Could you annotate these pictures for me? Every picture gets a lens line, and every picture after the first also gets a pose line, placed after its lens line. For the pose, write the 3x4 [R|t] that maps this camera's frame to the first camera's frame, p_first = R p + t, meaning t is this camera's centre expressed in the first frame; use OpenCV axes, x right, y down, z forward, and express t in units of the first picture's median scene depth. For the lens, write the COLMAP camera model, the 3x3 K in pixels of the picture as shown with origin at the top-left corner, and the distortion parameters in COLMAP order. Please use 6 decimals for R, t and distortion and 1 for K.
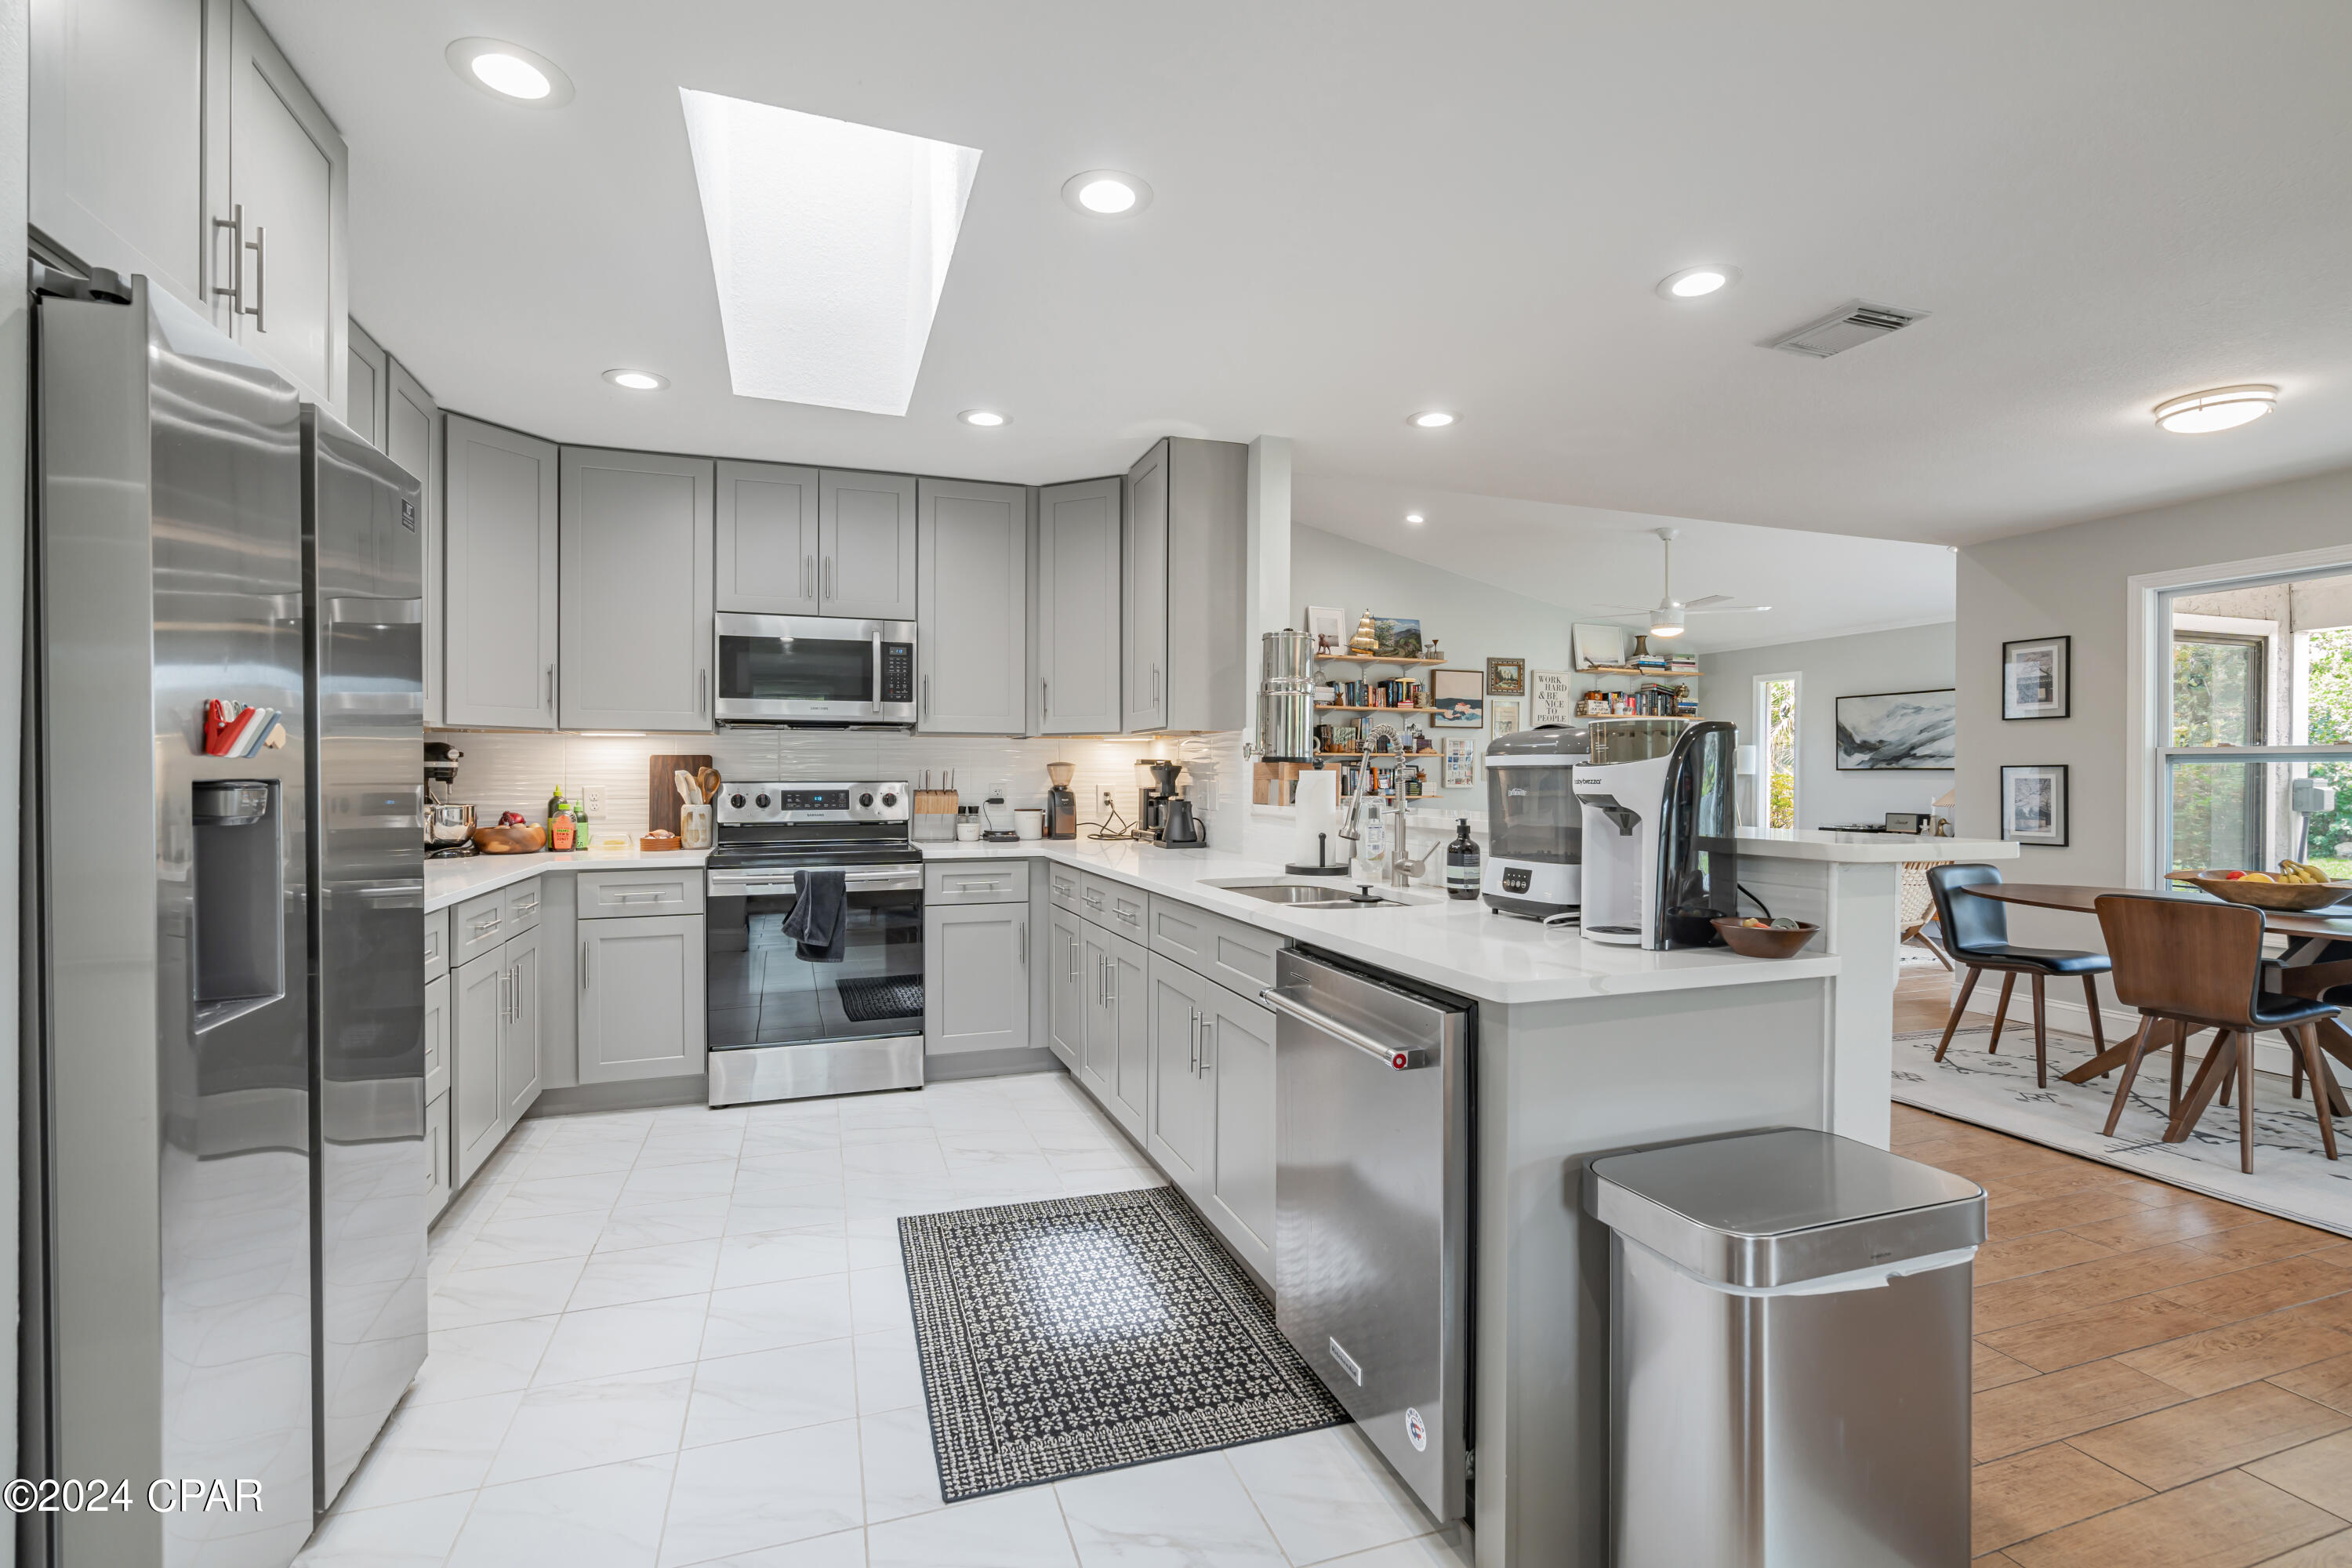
lens RADIAL K [[1073.0, 0, 1179.9], [0, 1073.0, 784.6], [0, 0, 1]] dist [-0.003628, -0.000244]
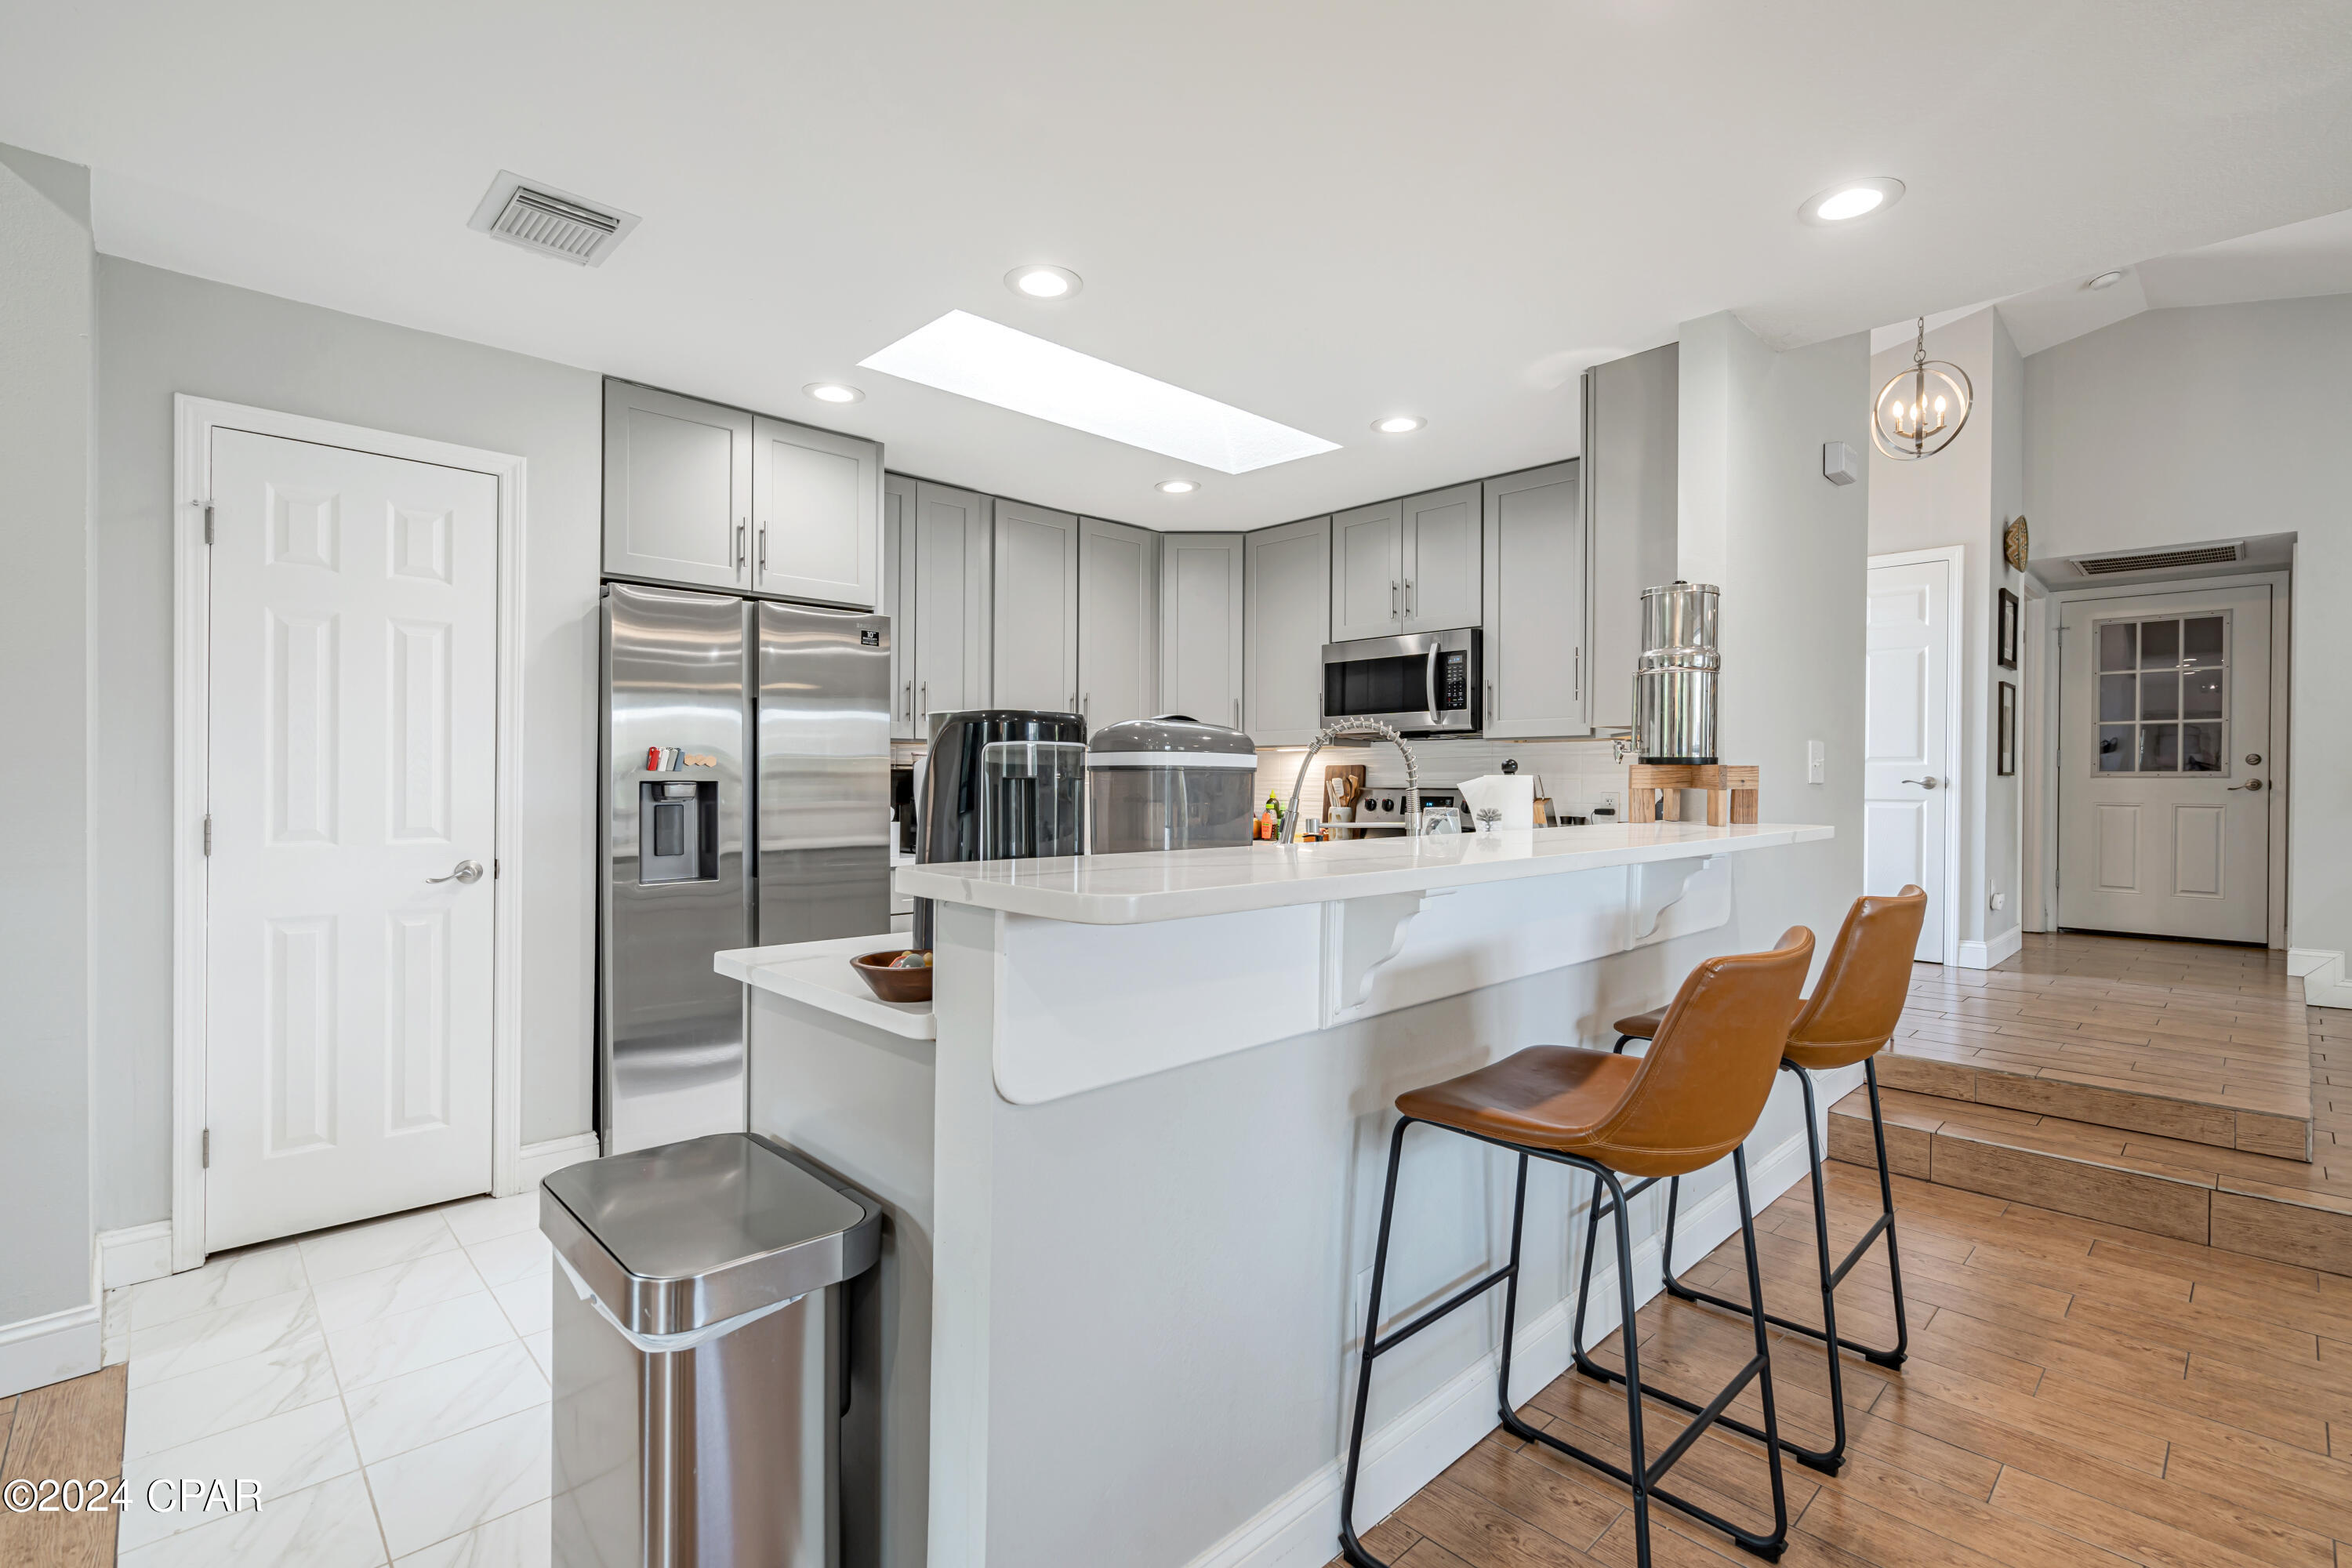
lens RADIAL K [[1073.0, 0, 1178.1], [0, 1073.0, 780.9], [0, 0, 1]] dist [-0.003628, -0.000244]
pose [[0.417076, -0.000386, -0.908872, 0.578571], [-0.011986, 0.999911, -0.005925, -0.001053], [0.908793, 0.013365, 0.417034, 0.361182]]
